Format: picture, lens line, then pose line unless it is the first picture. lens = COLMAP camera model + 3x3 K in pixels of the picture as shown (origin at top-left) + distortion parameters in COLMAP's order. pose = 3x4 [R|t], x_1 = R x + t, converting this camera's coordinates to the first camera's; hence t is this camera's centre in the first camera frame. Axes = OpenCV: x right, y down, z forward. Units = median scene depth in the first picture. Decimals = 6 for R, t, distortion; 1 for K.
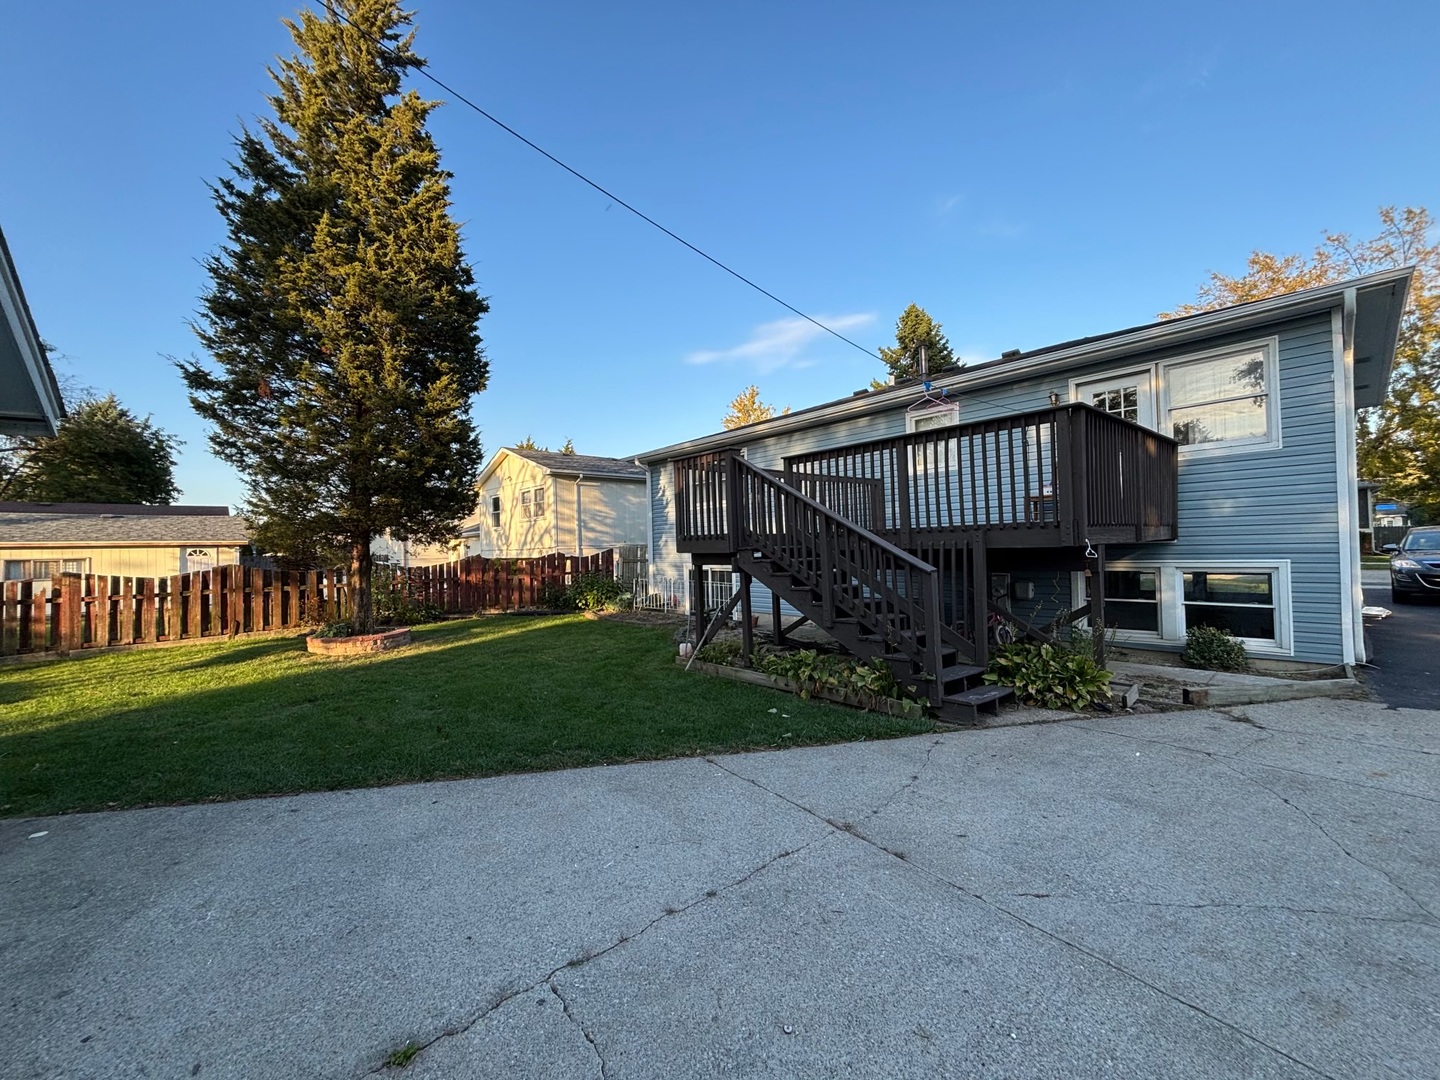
lens RADIAL K [[584.3, 0, 719.7], [0, 584.3, 535.4], [0, 0, 1]] dist [-0.026852, 0.000736]
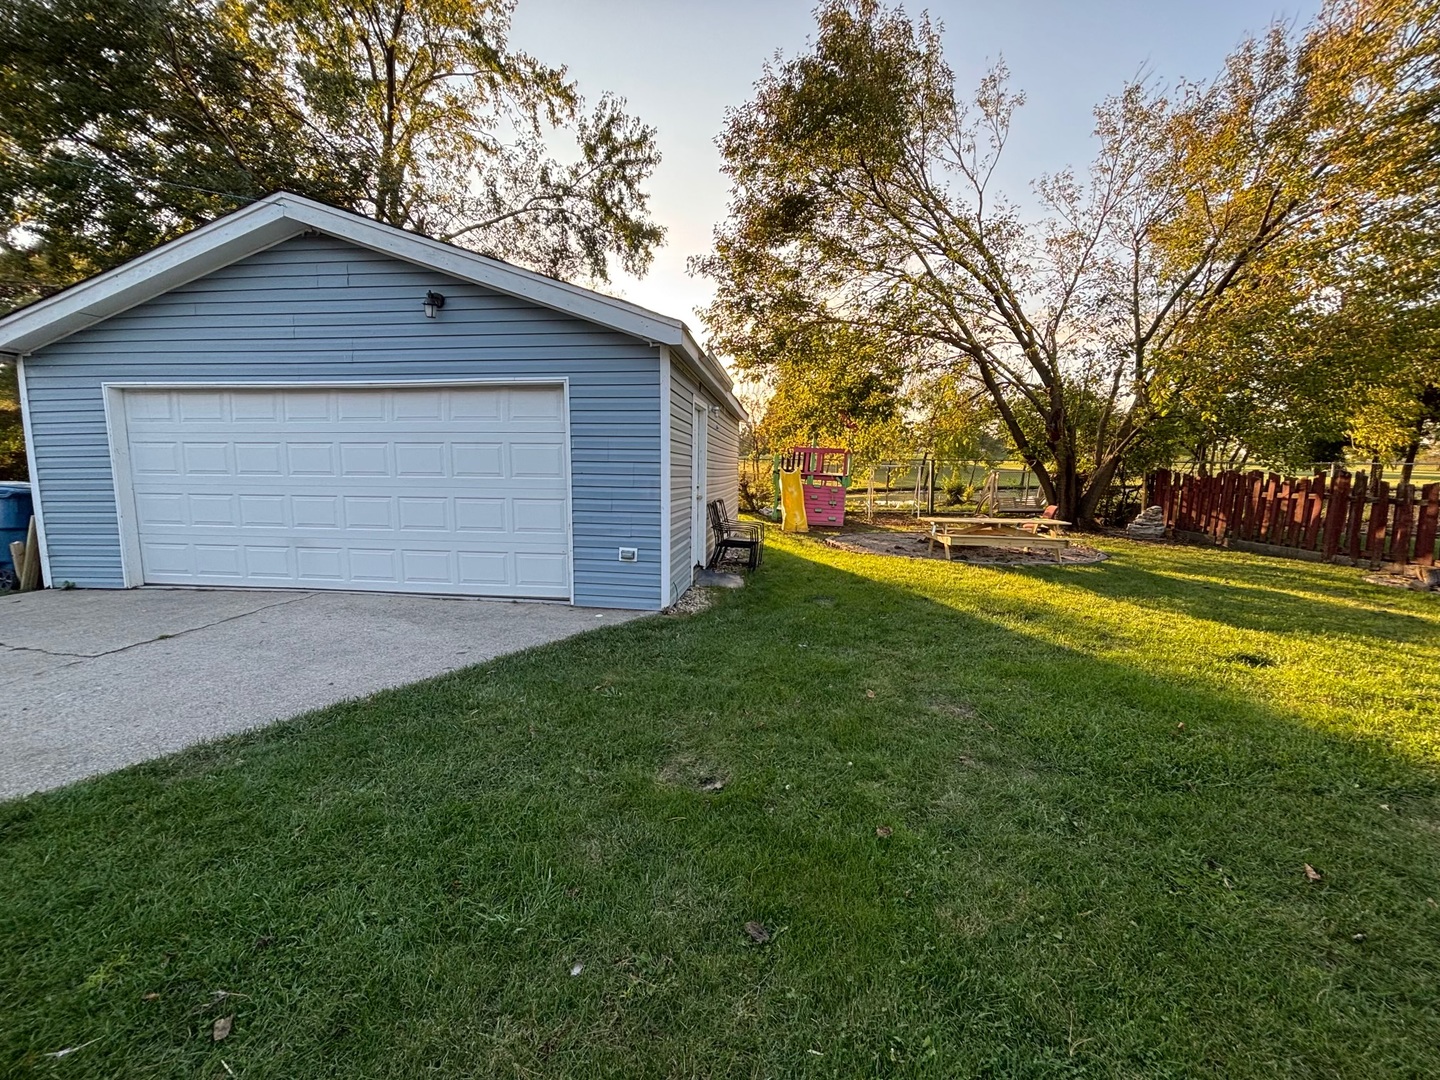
lens RADIAL K [[584.3, 0, 721.0], [0, 584.3, 542.1], [0, 0, 1]] dist [-0.026852, 0.000736]
pose [[-0.739293, 0.091818, -0.667094, -0.187446], [0.009089, 0.991931, 0.126456, 0.057284], [0.673322, 0.087425, -0.734162, 1.131776]]
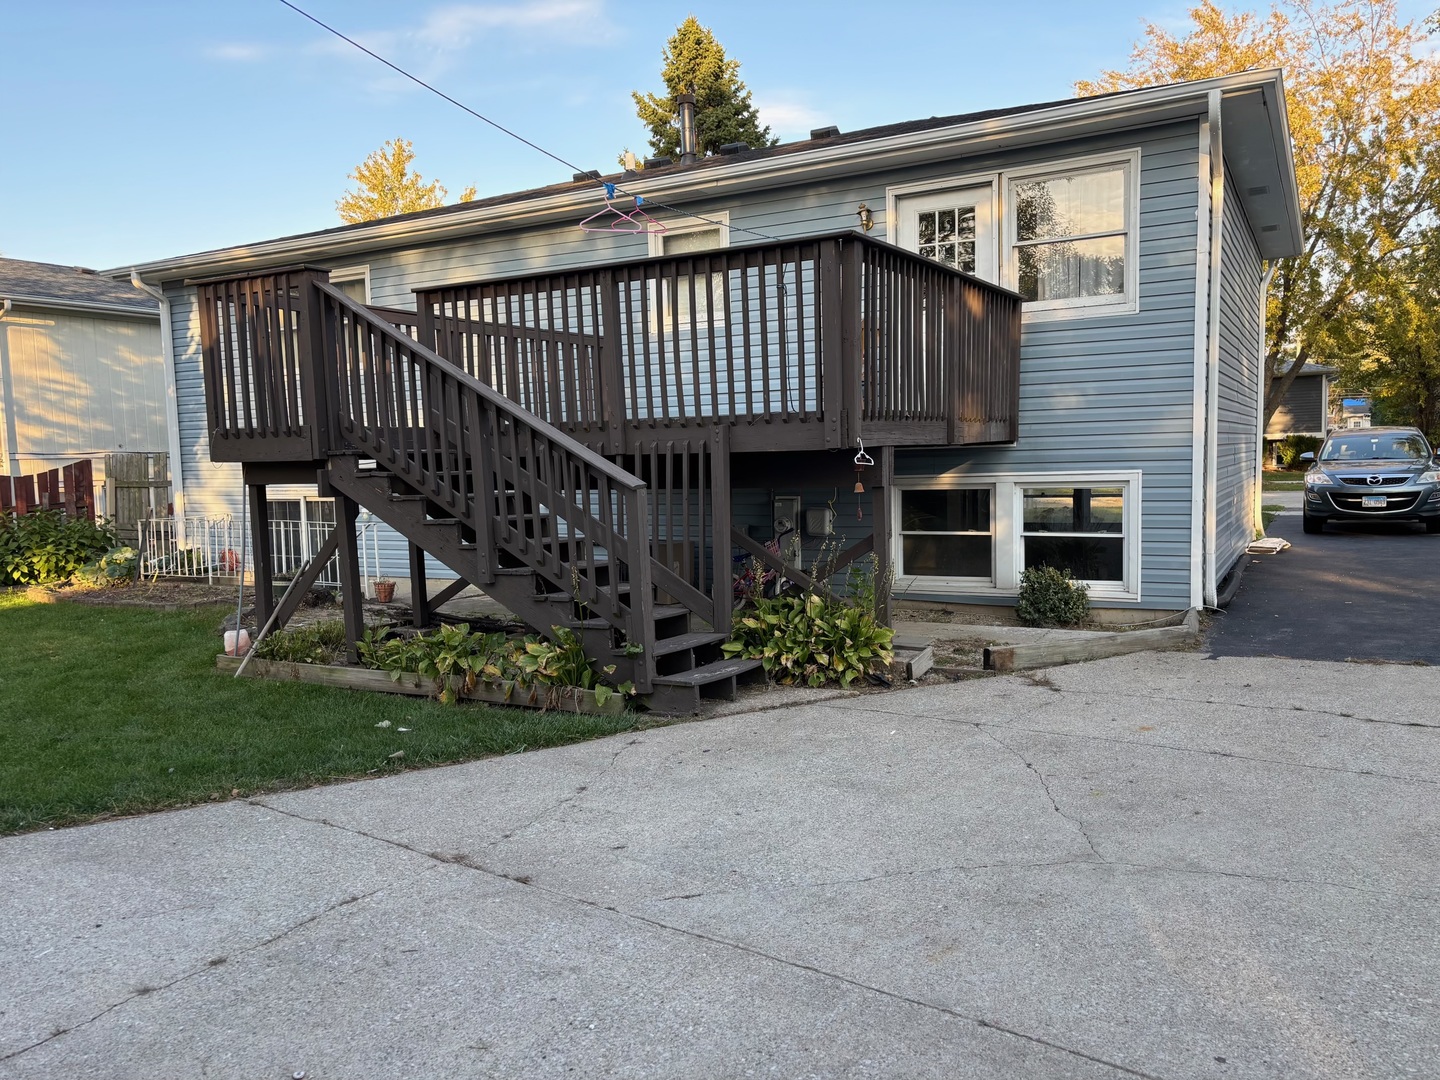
lens RADIAL K [[1070.8, 0, 730.0], [0, 1070.8, 541.1], [0, 0, 1]] dist [0.032937, -0.044578]
pose [[0.940135, -0.025954, 0.339813, 0.047151], [-0.006651, 0.995509, 0.094434, 0.007554], [-0.340738, -0.091041, 0.935740, -0.112373]]
